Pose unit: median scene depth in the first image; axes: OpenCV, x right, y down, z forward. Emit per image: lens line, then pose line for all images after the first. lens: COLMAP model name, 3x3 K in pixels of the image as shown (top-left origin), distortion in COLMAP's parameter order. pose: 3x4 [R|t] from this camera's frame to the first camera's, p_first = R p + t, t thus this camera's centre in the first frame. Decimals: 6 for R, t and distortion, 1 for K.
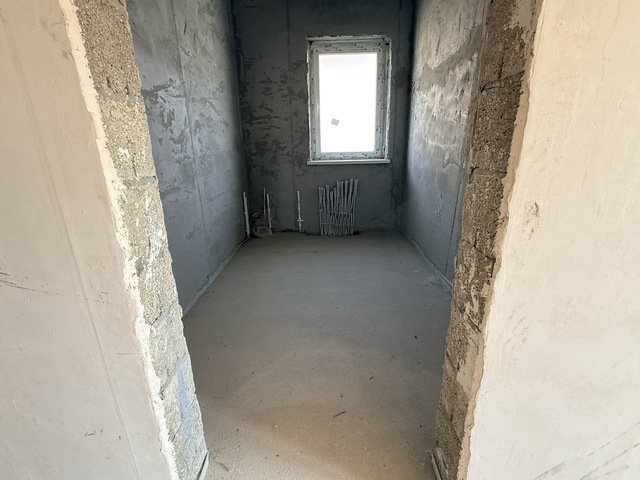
lens RADIAL K [[309.8, 0, 320.8], [0, 309.8, 239.8], [0, 0, 1]] dist [-0.000128, 0.001353]
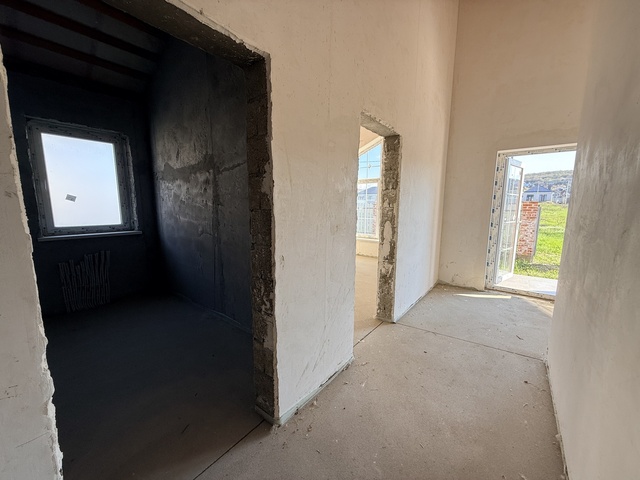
lens RADIAL K [[254.8, 0, 320.5], [0, 254.8, 241.0], [0, 0, 1]] dist [-0.001067, -0.000443]
pose [[0.600966, -0.087908, 0.794426, -0.206550], [0.227249, 0.971706, -0.064384, -0.007153], [-0.766288, 0.219225, 0.603939, -0.145239]]
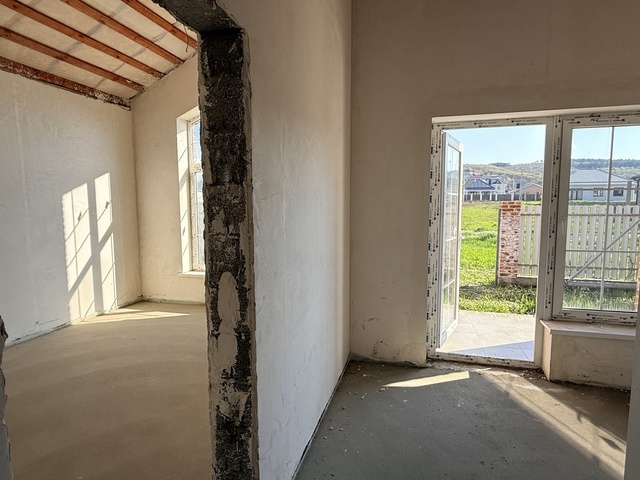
lens RADIAL K [[366.3, 0, 322.5], [0, 366.3, 239.7], [0, 0, 1]] dist [-0.009578, 0.002658]
pose [[0.239571, -0.074336, 0.968029, 0.328849], [0.296529, 0.955024, -0.000048, -0.096141], [-0.924487, 0.287060, 0.250839, -0.017549]]
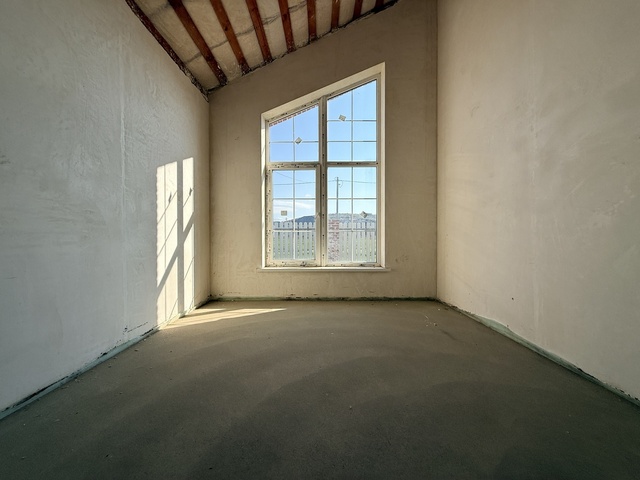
lens RADIAL K [[254.8, 0, 320.6], [0, 254.8, 239.9], [0, 0, 1]] dist [-0.001067, -0.000443]
pose [[-0.018690, 0.013223, 0.999738, 0.436443], [0.307728, 0.951450, -0.006831, -0.122746], [-0.951291, 0.307520, -0.021852, 0.257394]]
